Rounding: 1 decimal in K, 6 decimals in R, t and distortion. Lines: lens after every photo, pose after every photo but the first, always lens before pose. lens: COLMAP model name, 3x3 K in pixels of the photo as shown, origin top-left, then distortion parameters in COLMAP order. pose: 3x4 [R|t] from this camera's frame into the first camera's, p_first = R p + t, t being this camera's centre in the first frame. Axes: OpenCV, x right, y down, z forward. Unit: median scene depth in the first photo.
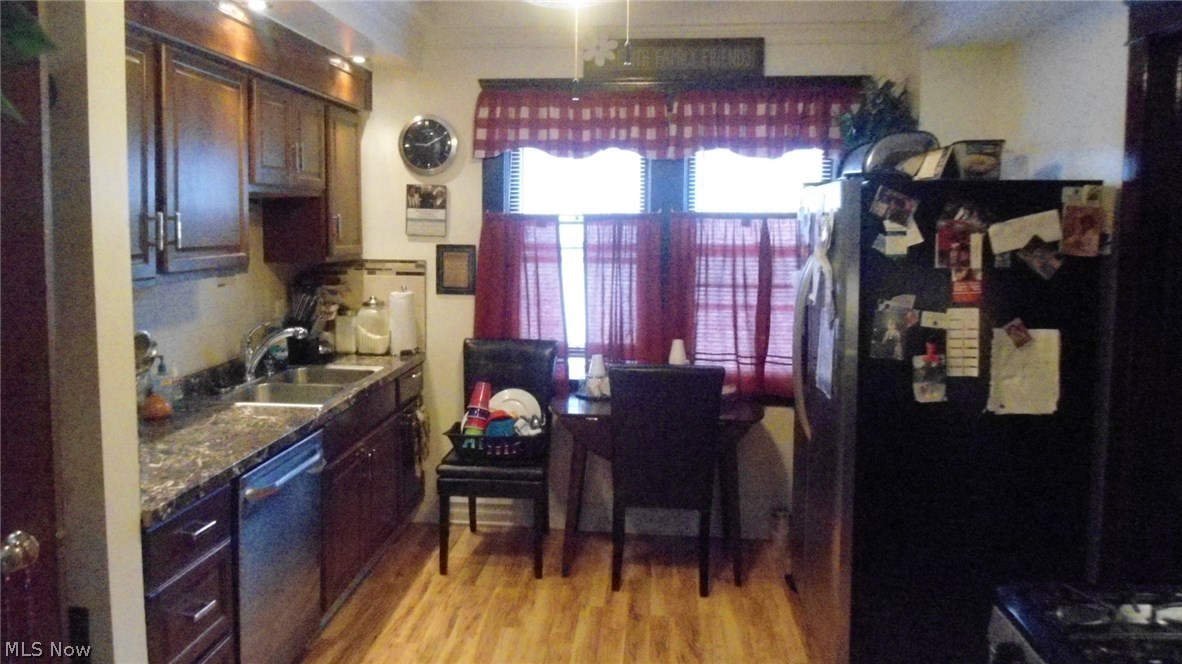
lens RADIAL K [[892.6, 0, 585.0], [0, 892.6, 332.4], [0, 0, 1]] dist [-0.010200, -0.008760]
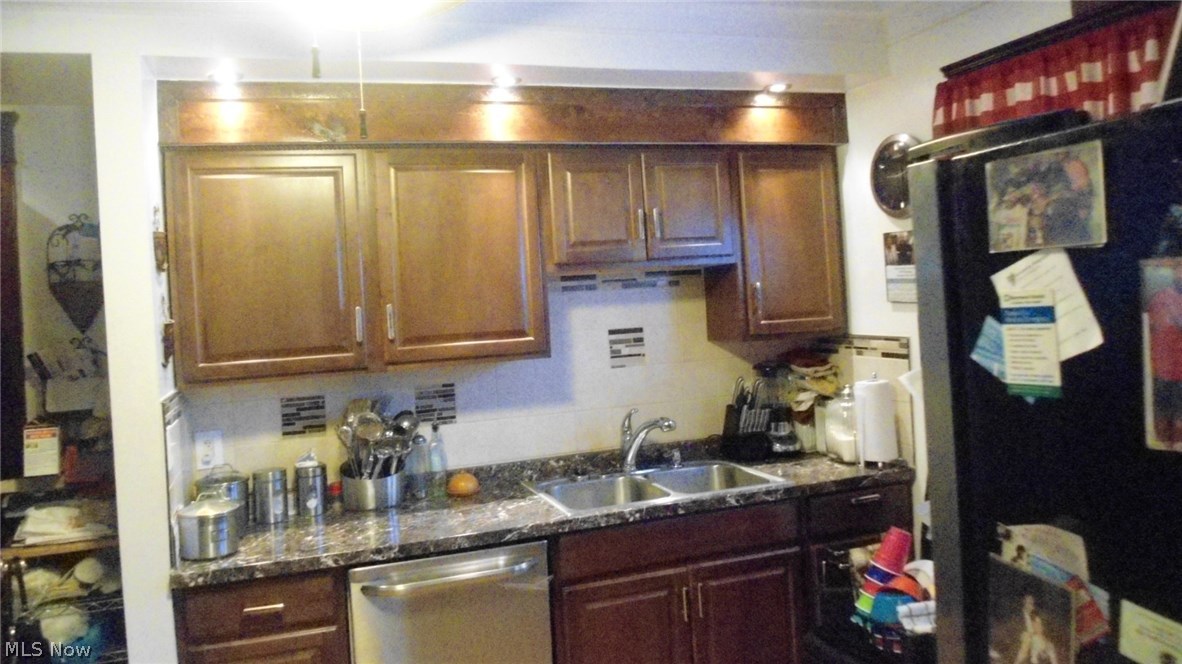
lens RADIAL K [[892.6, 0, 587.7], [0, 892.6, 324.7], [0, 0, 1]] dist [-0.010200, -0.008760]
pose [[0.393202, 0.001607, -0.919451, 0.537334], [-0.056277, 0.998166, -0.022323, -0.088135], [0.917728, 0.060522, 0.392572, 0.709700]]
